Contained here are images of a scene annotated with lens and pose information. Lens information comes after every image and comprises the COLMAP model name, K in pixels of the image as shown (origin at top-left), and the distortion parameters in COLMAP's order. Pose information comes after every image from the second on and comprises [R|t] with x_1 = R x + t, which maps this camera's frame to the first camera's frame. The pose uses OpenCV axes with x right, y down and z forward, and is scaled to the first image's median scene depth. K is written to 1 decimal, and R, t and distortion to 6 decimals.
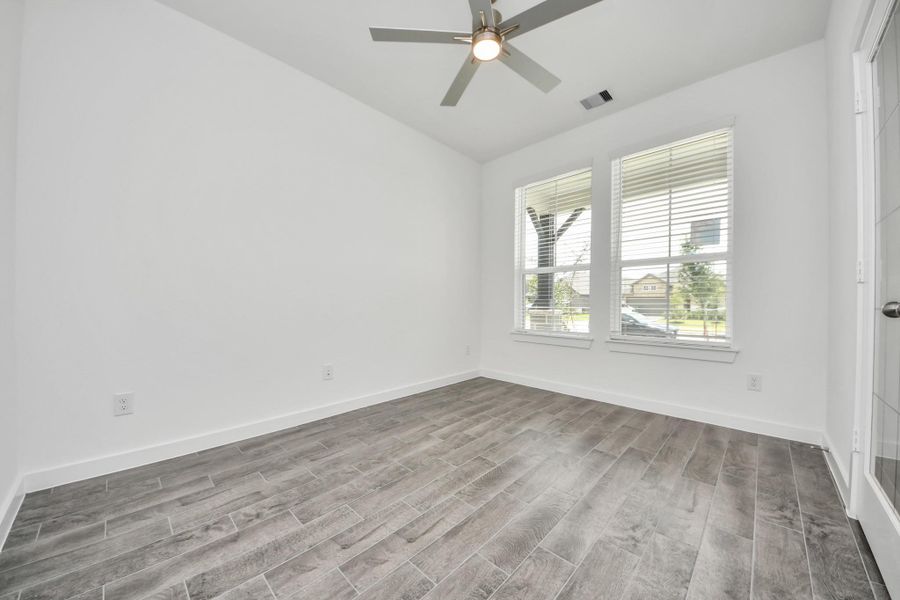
lens RADIAL K [[334.5, 0, 446.7], [0, 334.5, 305.0], [0, 0, 1]] dist [0.019397, -0.014146]
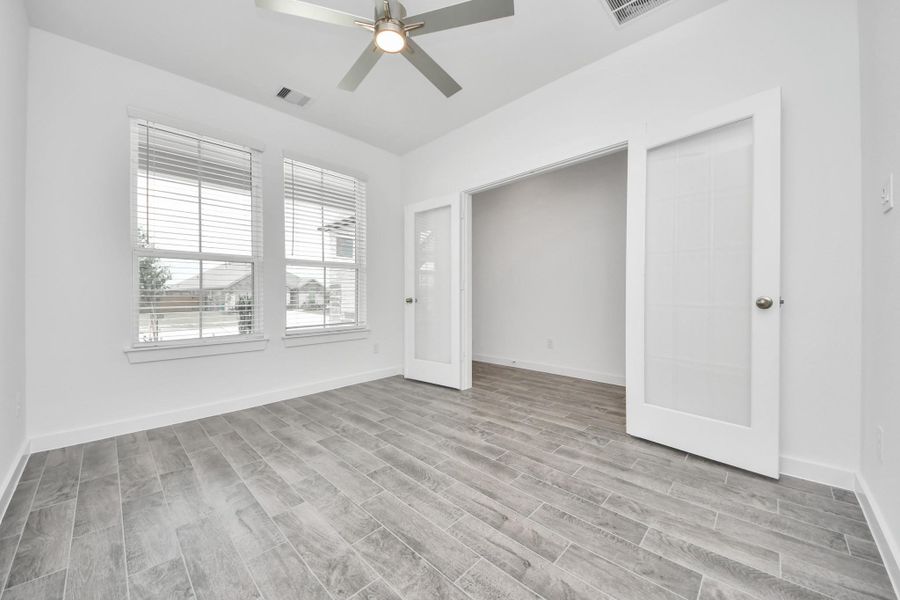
lens RADIAL K [[329.6, 0, 452.3], [0, 329.6, 305.5], [0, 0, 1]] dist [0.007025, -0.010939]
pose [[-0.017688, -0.035420, 0.999216, -0.693414], [0.022119, 0.999114, 0.035808, -0.021044], [-0.999599, 0.022735, -0.016888, 0.705615]]
